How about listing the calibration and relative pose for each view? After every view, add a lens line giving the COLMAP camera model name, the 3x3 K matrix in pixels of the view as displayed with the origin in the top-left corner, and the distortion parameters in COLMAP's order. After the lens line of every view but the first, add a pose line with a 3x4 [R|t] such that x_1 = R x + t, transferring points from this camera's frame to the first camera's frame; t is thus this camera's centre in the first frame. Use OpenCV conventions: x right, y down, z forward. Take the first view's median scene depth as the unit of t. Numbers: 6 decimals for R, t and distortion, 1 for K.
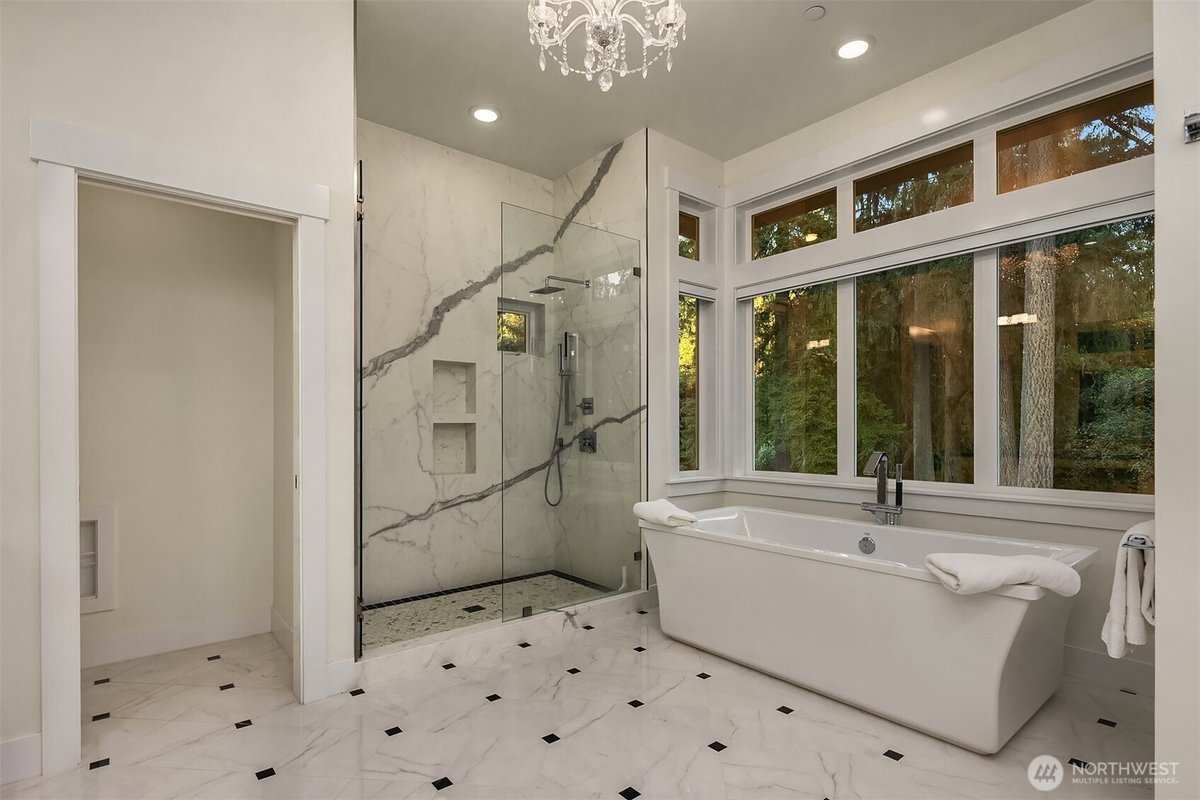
lens RADIAL K [[582.2, 0, 599.5], [0, 582.2, 429.3], [0, 0, 1]] dist [0.000120, 0.000126]
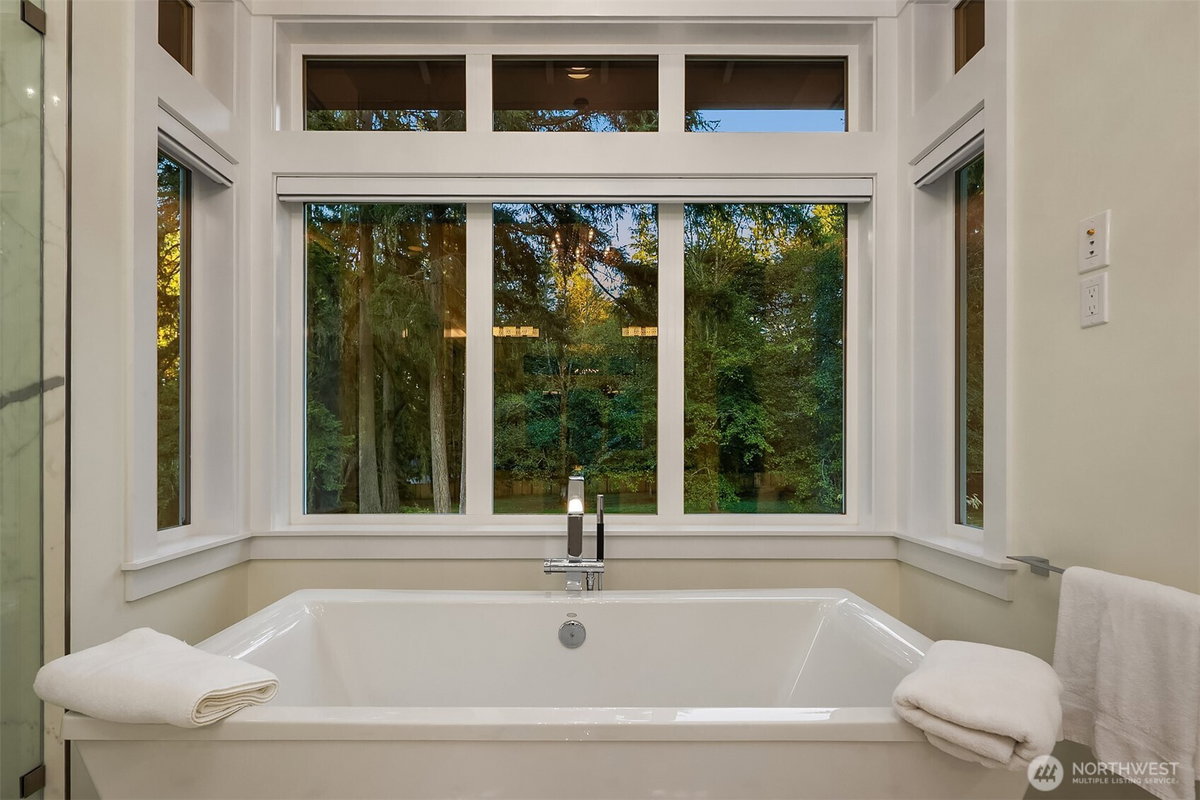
lens RADIAL K [[591.8, 0, 595.6], [0, 591.8, 432.5], [0, 0, 1]] dist [-0.002505, -0.000525]
pose [[0.626802, 0.007492, 0.779142, -0.001921], [0.003873, 0.999911, -0.012731, 0.001139], [-0.779169, 0.010998, 0.626718, 0.459567]]
